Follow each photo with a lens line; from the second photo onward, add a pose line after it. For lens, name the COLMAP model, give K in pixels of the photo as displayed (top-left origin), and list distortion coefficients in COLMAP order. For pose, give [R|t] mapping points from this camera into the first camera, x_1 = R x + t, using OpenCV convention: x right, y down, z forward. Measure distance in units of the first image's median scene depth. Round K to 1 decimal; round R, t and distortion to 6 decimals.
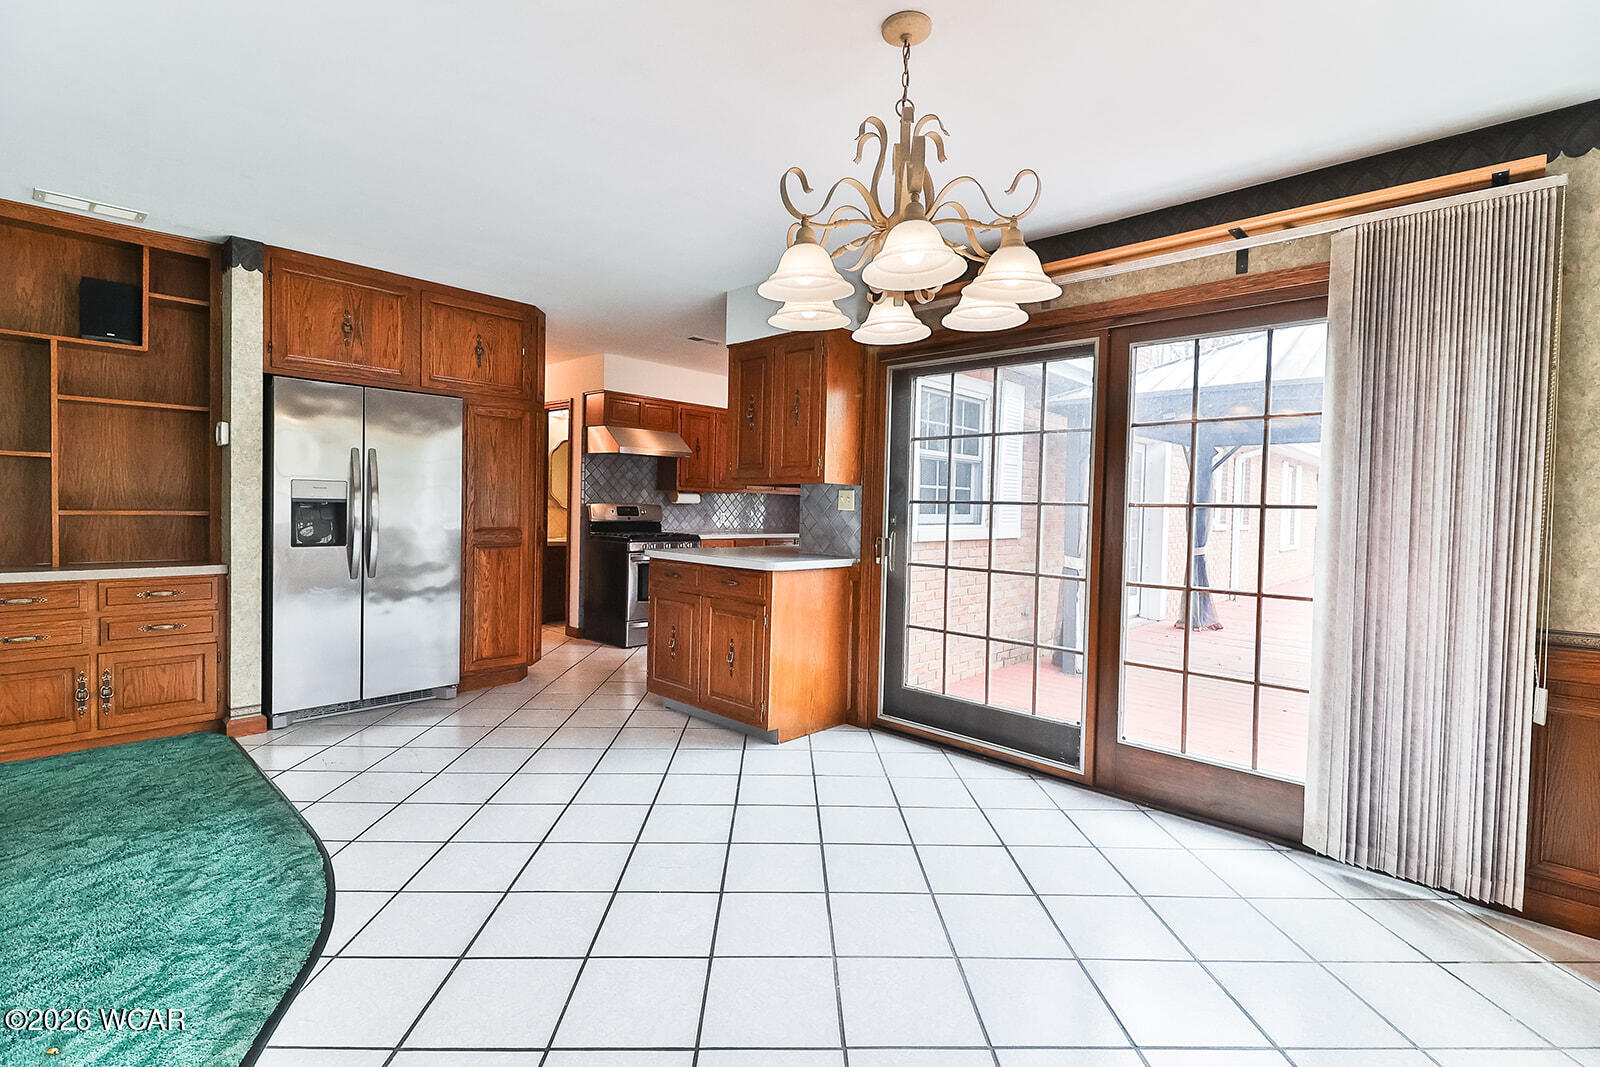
lens RADIAL K [[727.5, 0, 806.6], [0, 727.5, 522.3], [0, 0, 1]] dist [0.019952, -0.011505]
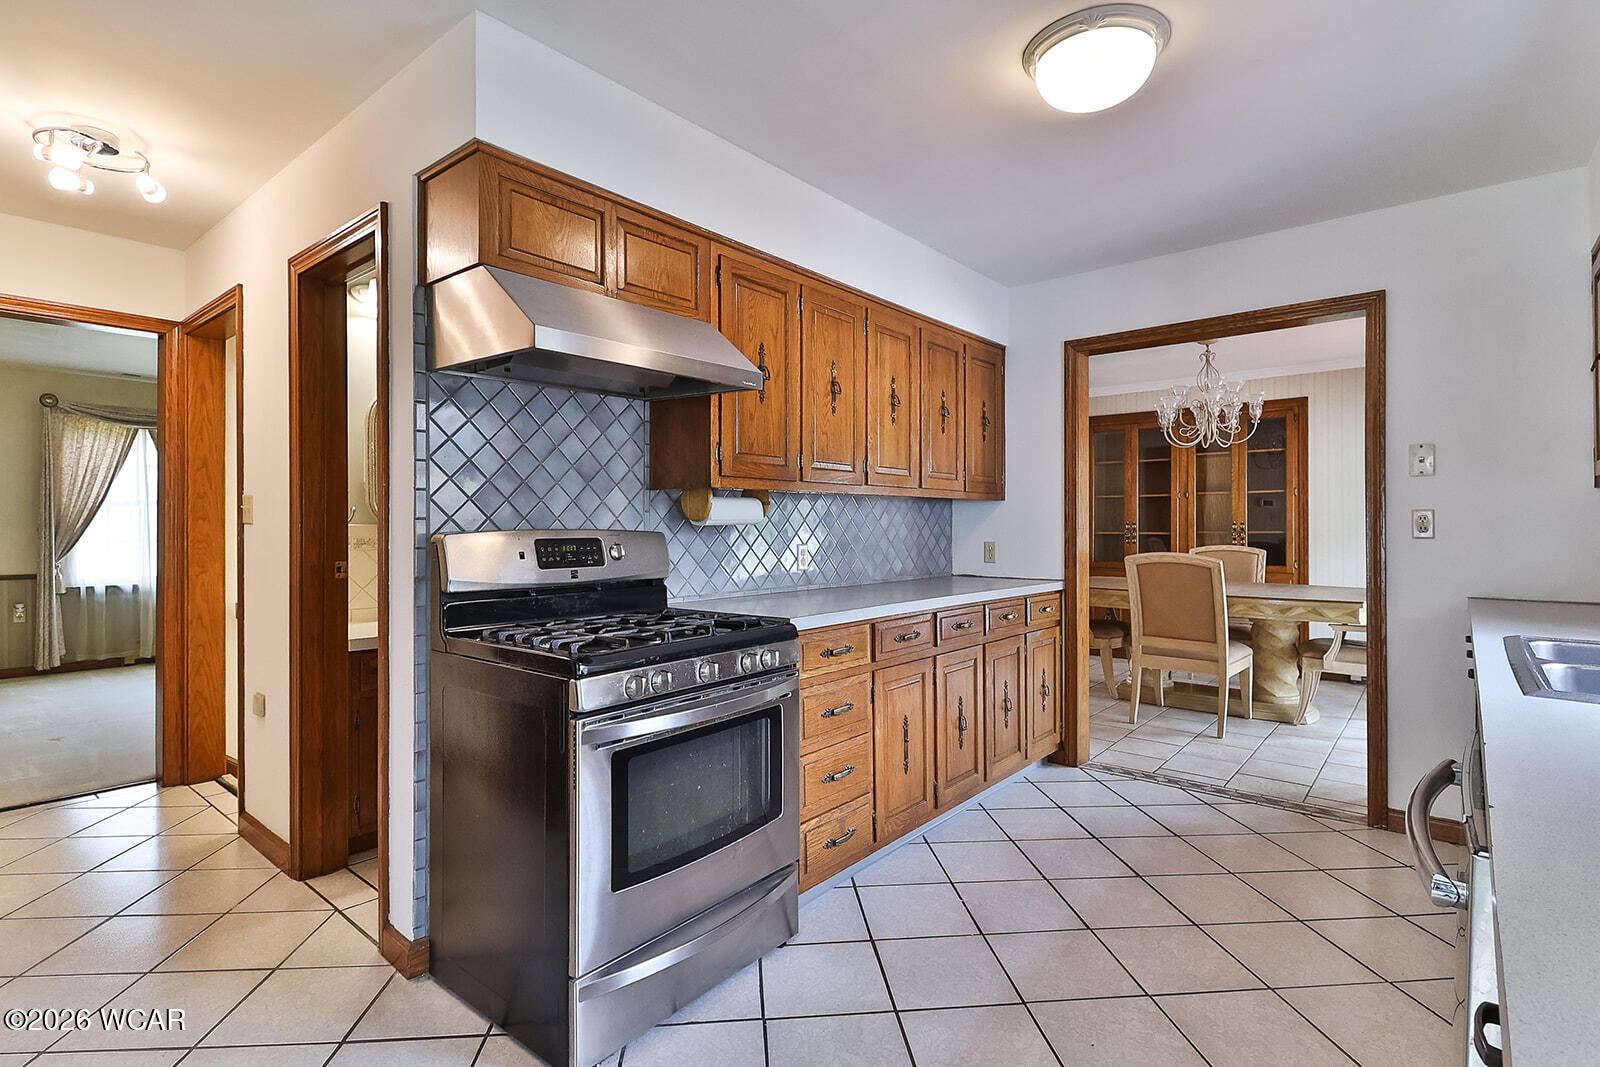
lens RADIAL K [[748.8, 0, 804.3], [0, 748.8, 526.9], [0, 0, 1]] dist [0.017474, -0.013628]
pose [[0.997903, -0.023716, 0.060232, -0.281055], [0.024860, 0.999523, -0.018305, -0.031642], [-0.059770, 0.019764, 0.998017, 1.151935]]
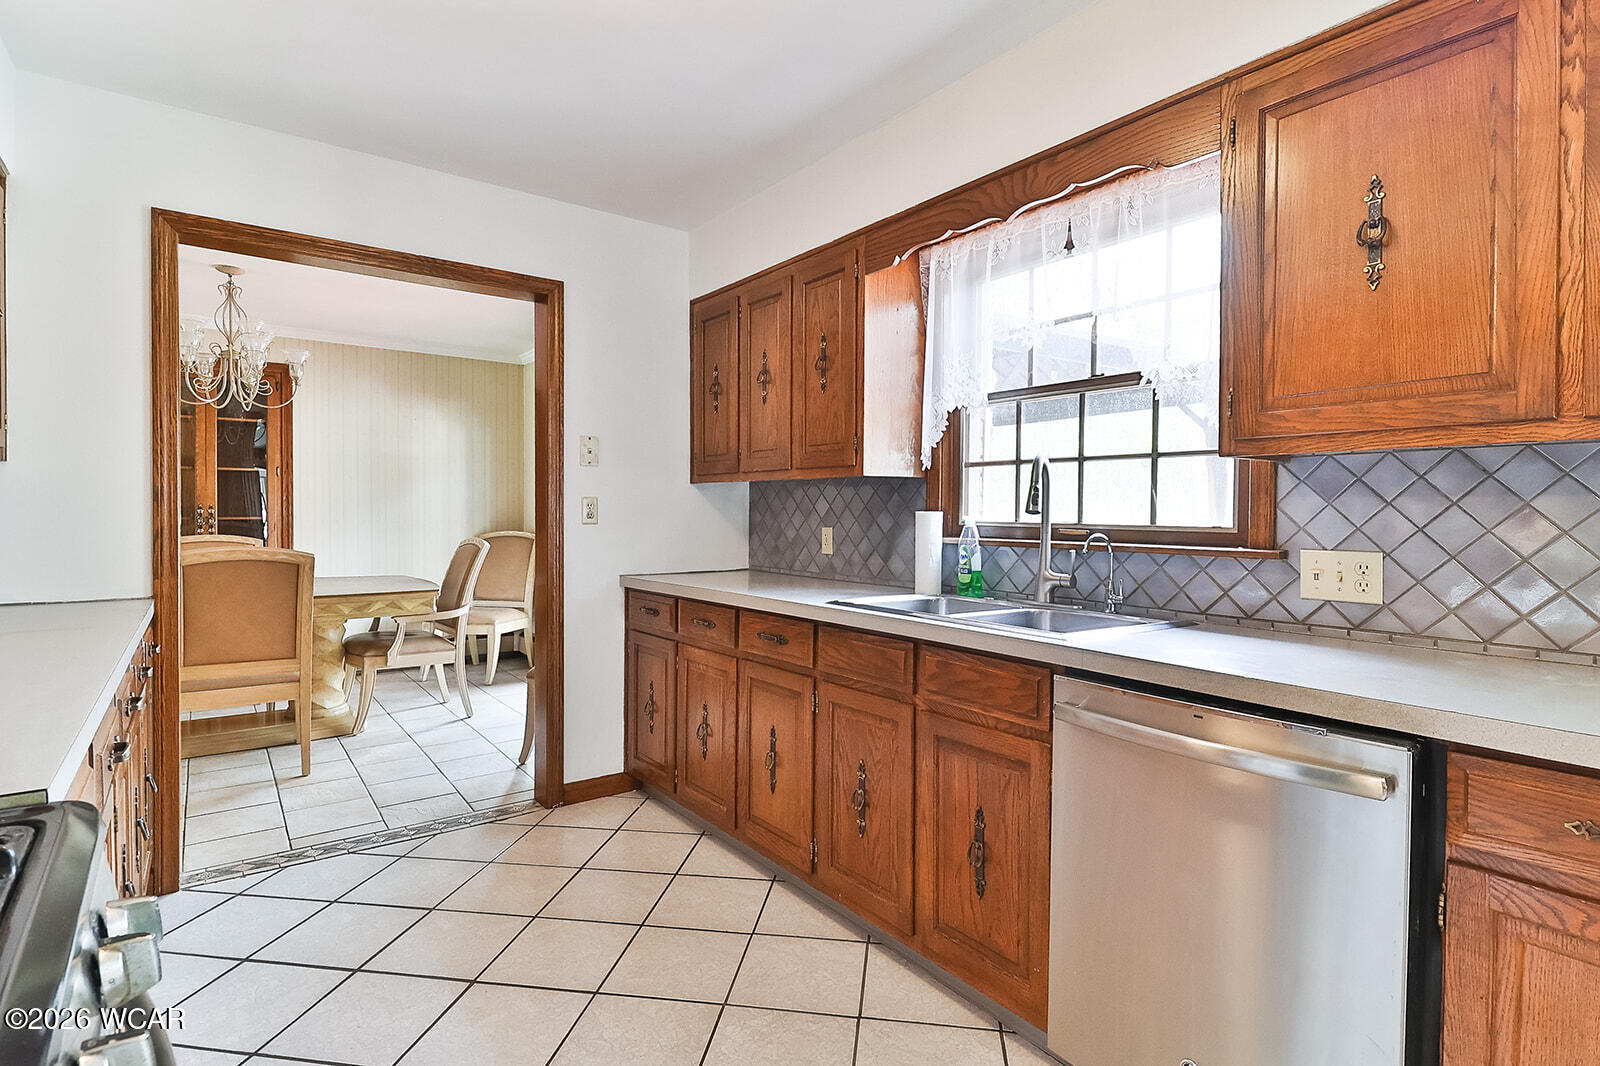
lens RADIAL K [[785.7, 0, 800.0], [0, 785.7, 533.0], [0, 0, 1]] dist [0.018703, -0.015774]
pose [[0.183509, -0.048698, 0.981811, -0.427007], [0.018988, 0.998761, 0.045990, -0.046353], [-0.982835, 0.010203, 0.184206, 1.529560]]
